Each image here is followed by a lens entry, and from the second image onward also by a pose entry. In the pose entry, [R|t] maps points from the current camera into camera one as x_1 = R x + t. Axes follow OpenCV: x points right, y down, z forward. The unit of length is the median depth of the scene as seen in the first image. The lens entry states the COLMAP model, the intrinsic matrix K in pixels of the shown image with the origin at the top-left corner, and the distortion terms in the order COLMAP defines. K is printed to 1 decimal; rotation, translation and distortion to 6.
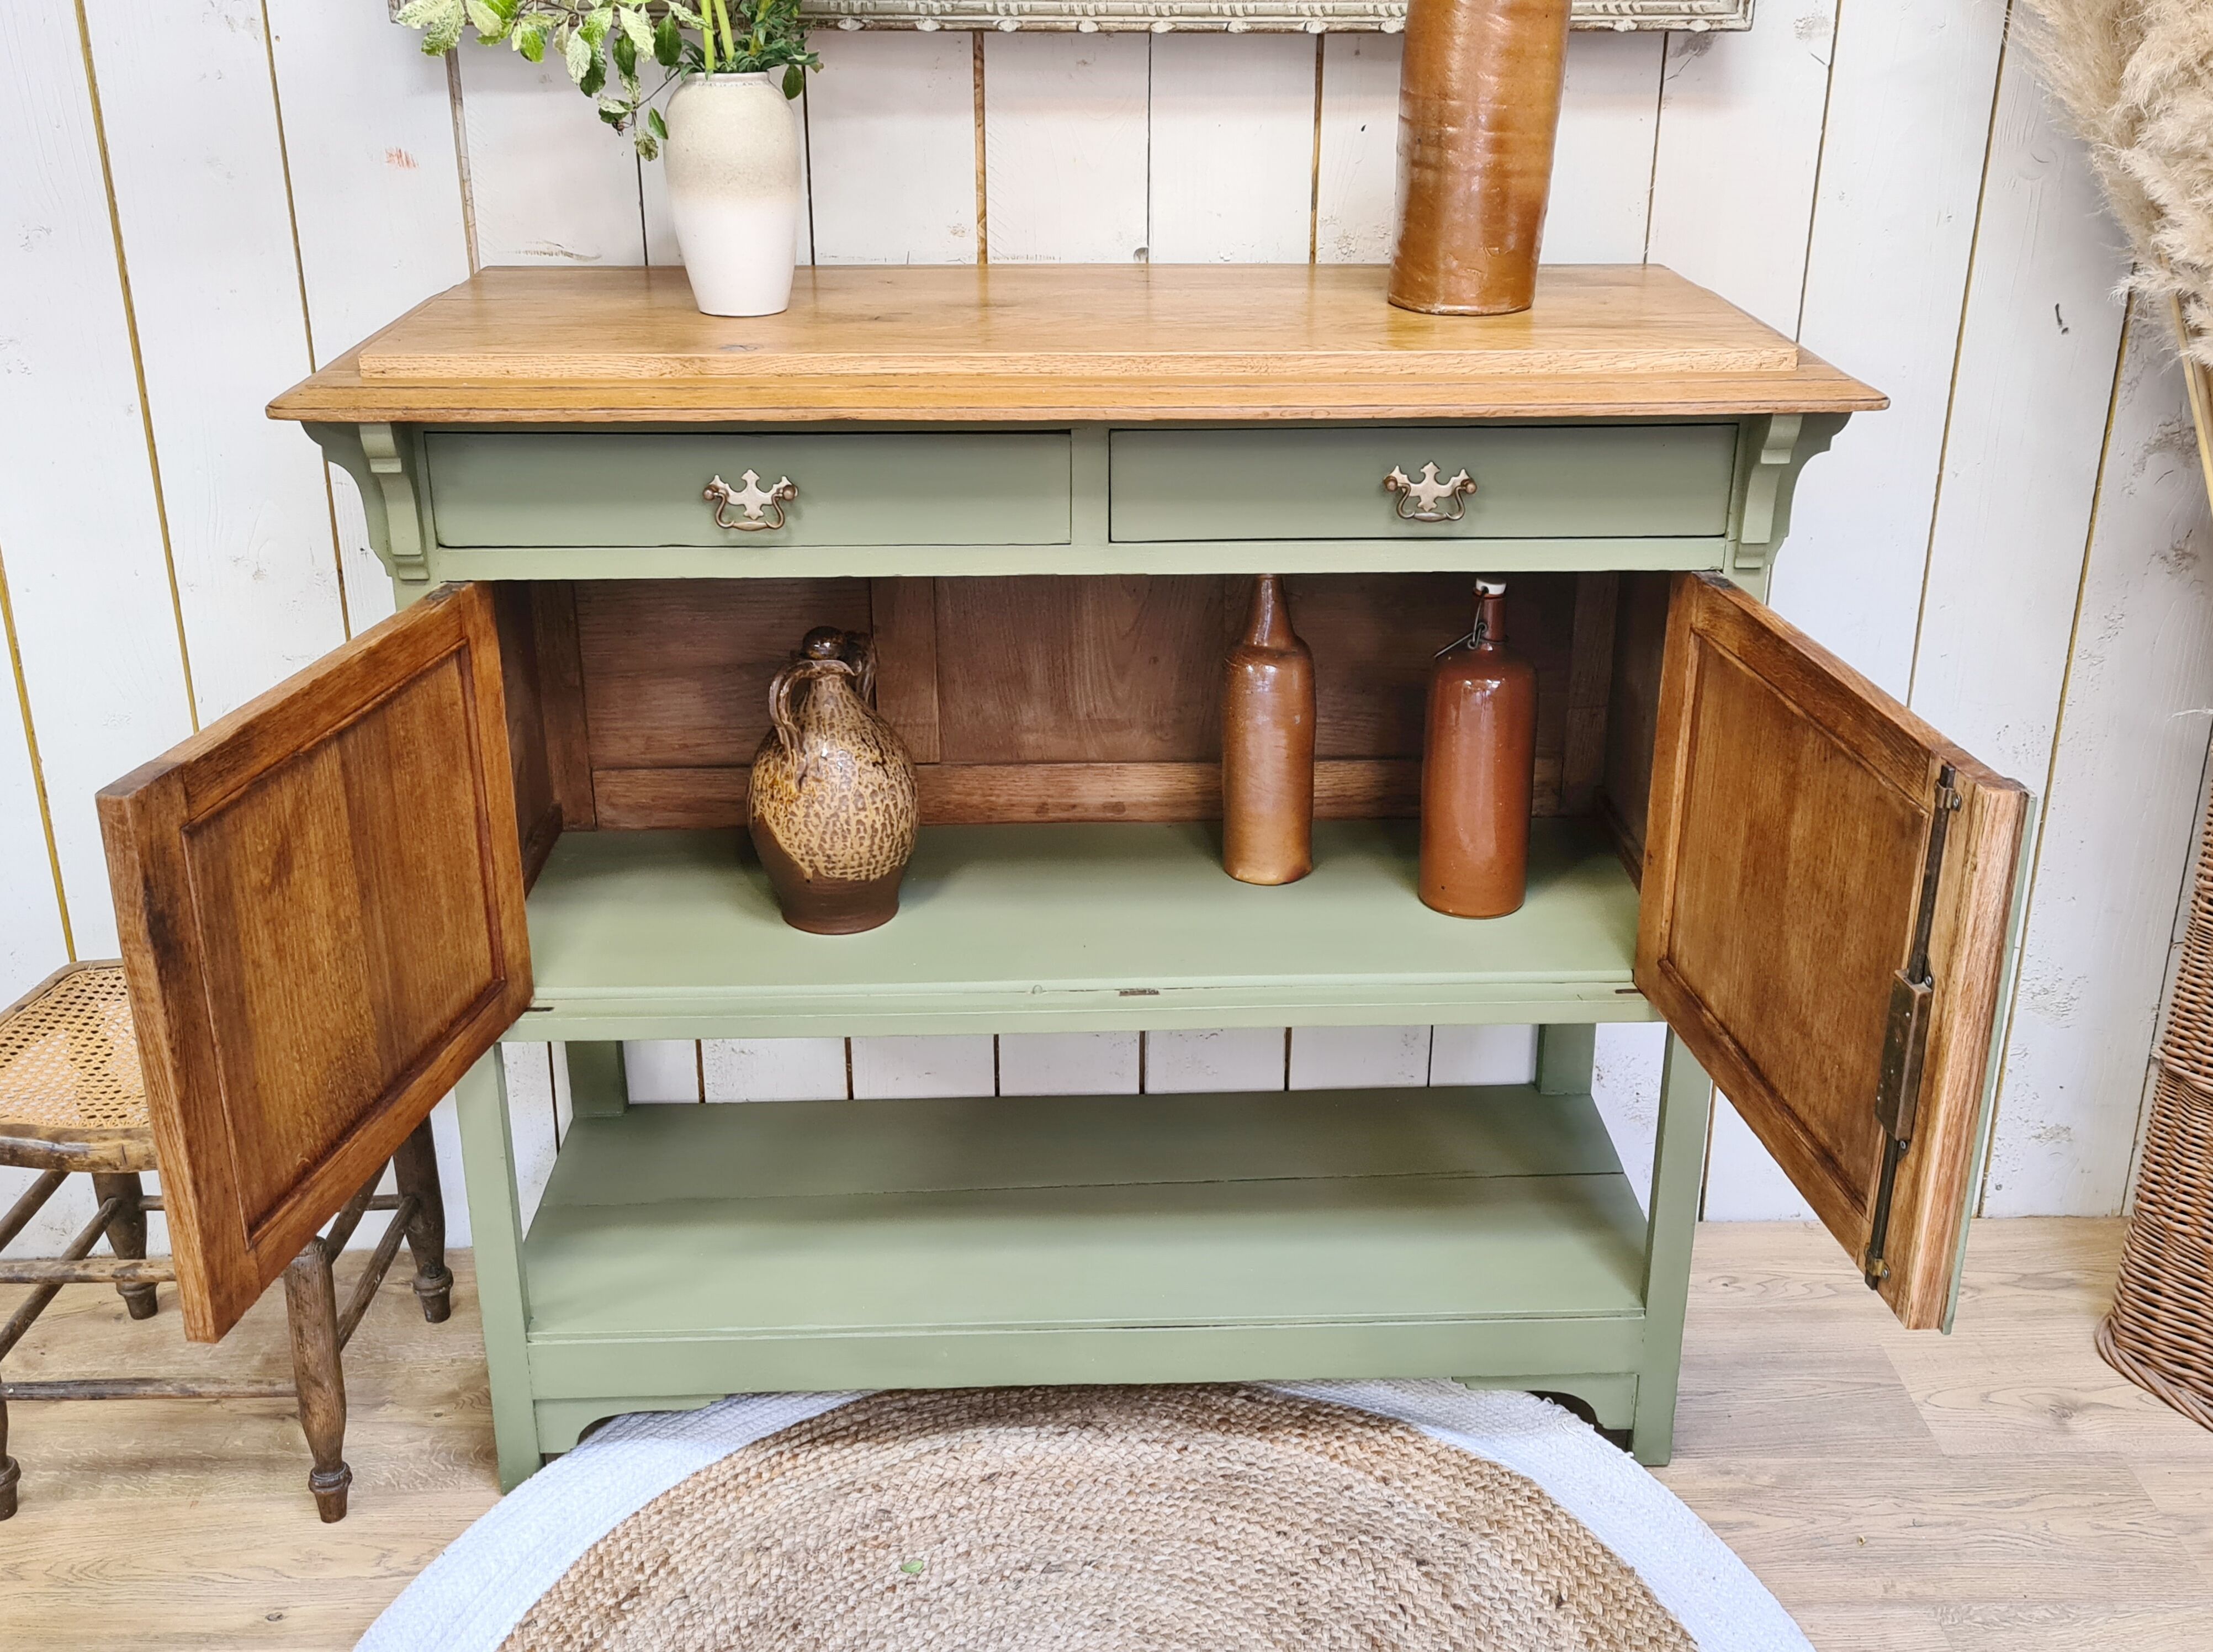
lens RADIAL K [[2222.7, 0, 1138.7], [0, 2222.7, 763.1], [0, 0, 1]] dist [0.044863, -0.024002]
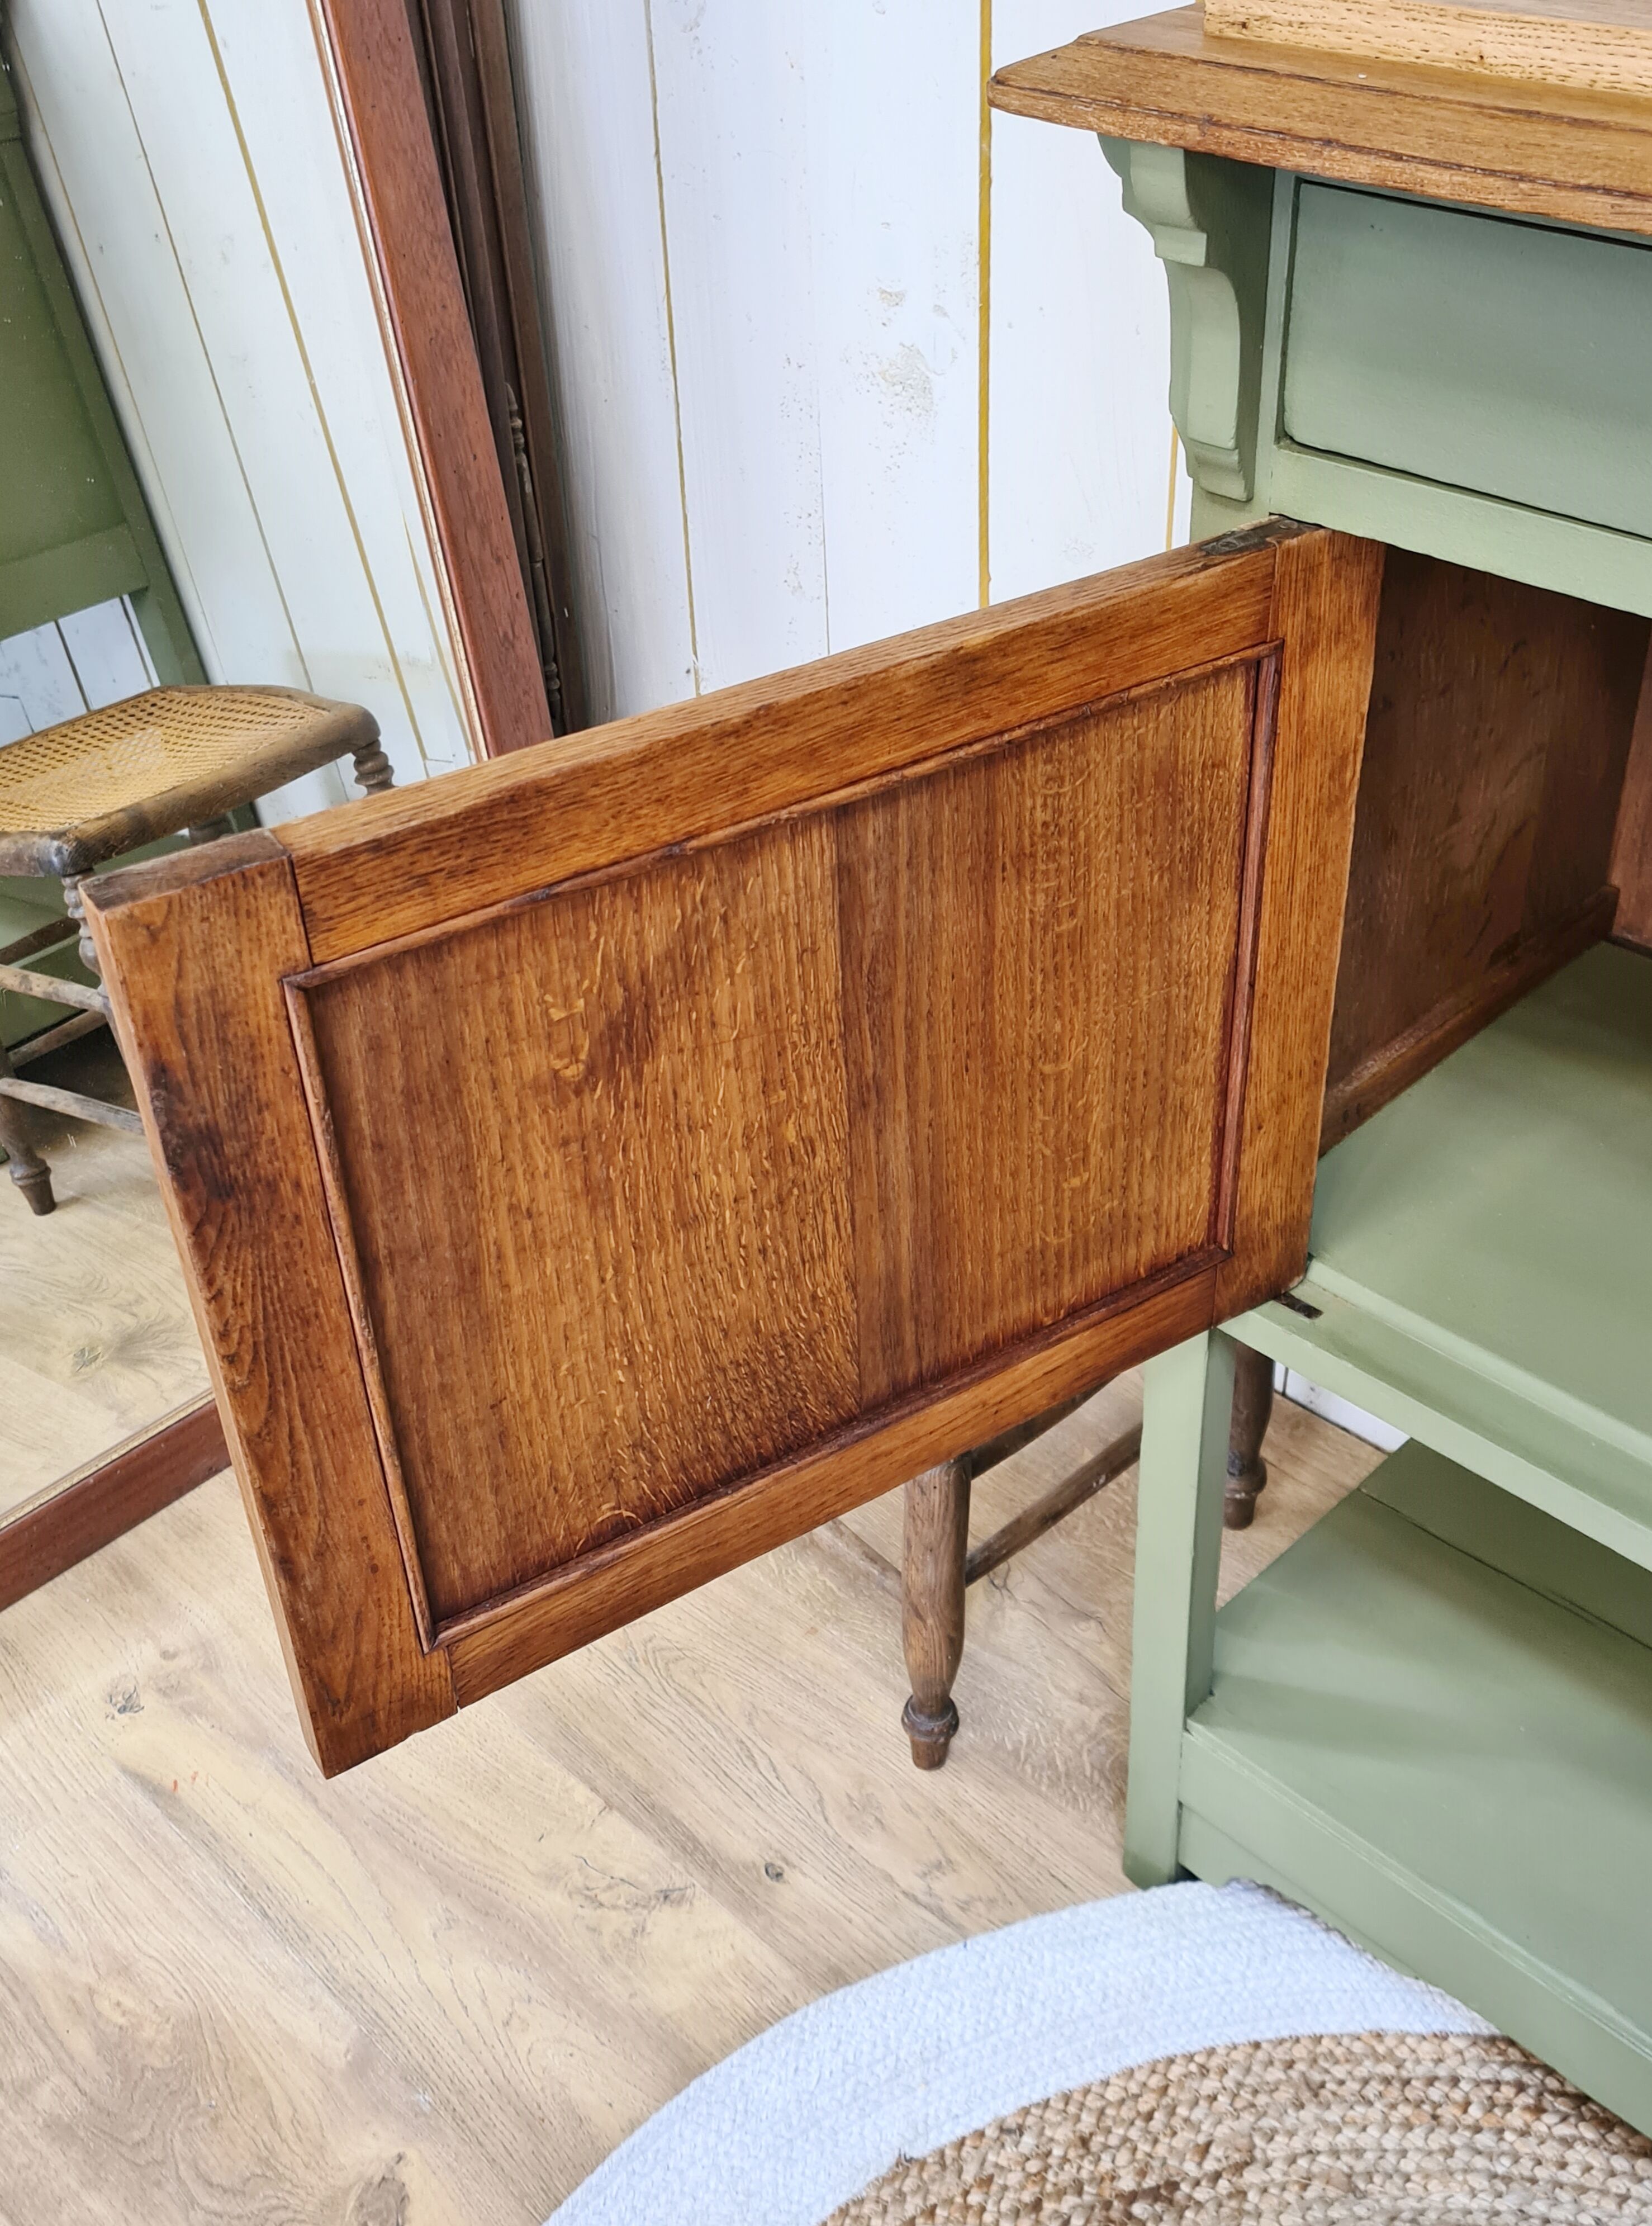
lens RADIAL K [[2268.5, 0, 895.5], [0, 2268.5, 1115.8], [0, 0, 1]] dist [0.039894, -0.014753]
pose [[0.687724, 0.407974, -0.600494, -0.016876], [-0.228934, 0.906829, 0.353907, -0.106015], [0.688930, -0.105917, 0.717047, 0.515269]]
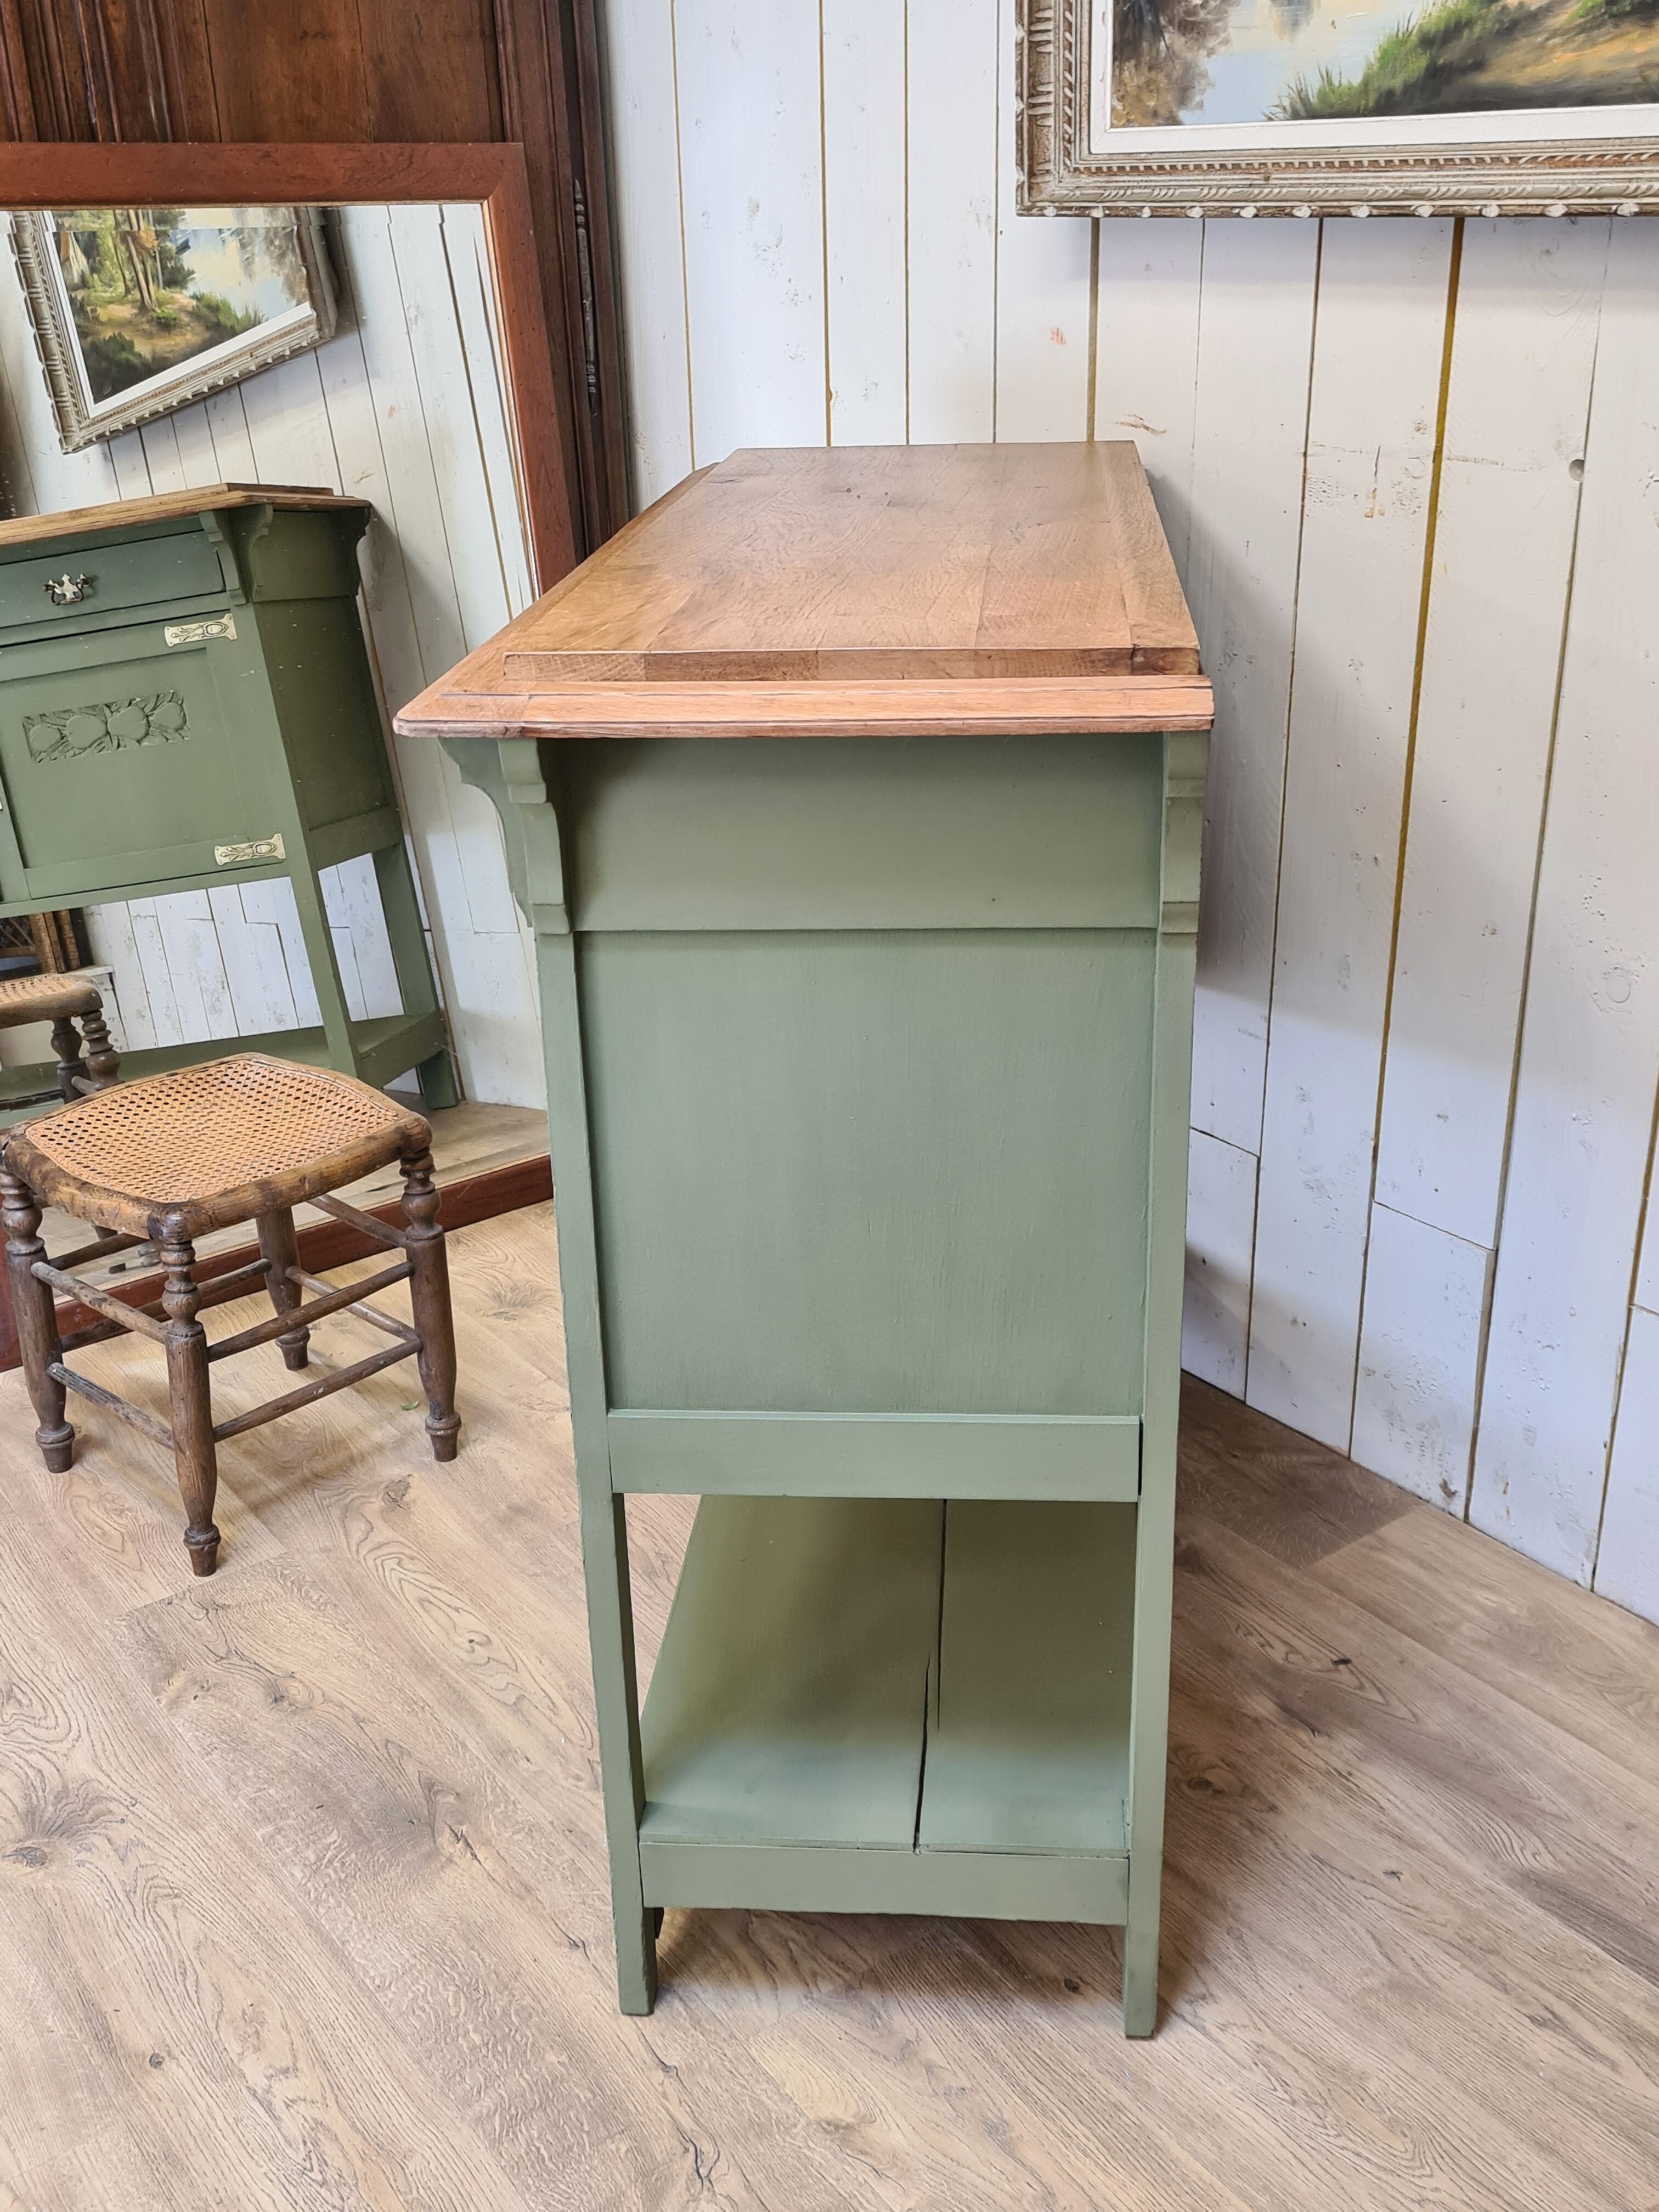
lens RADIAL K [[2238.6, 0, 884.2], [0, 2238.6, 1097.1], [0, 0, 1]] dist [0.053279, -0.034802]
pose [[0.570337, 0.294379, -0.766848, 0.675629], [-0.274588, 0.948195, 0.159773, -0.055589], [0.774156, 0.119443, 0.621624, 0.248500]]
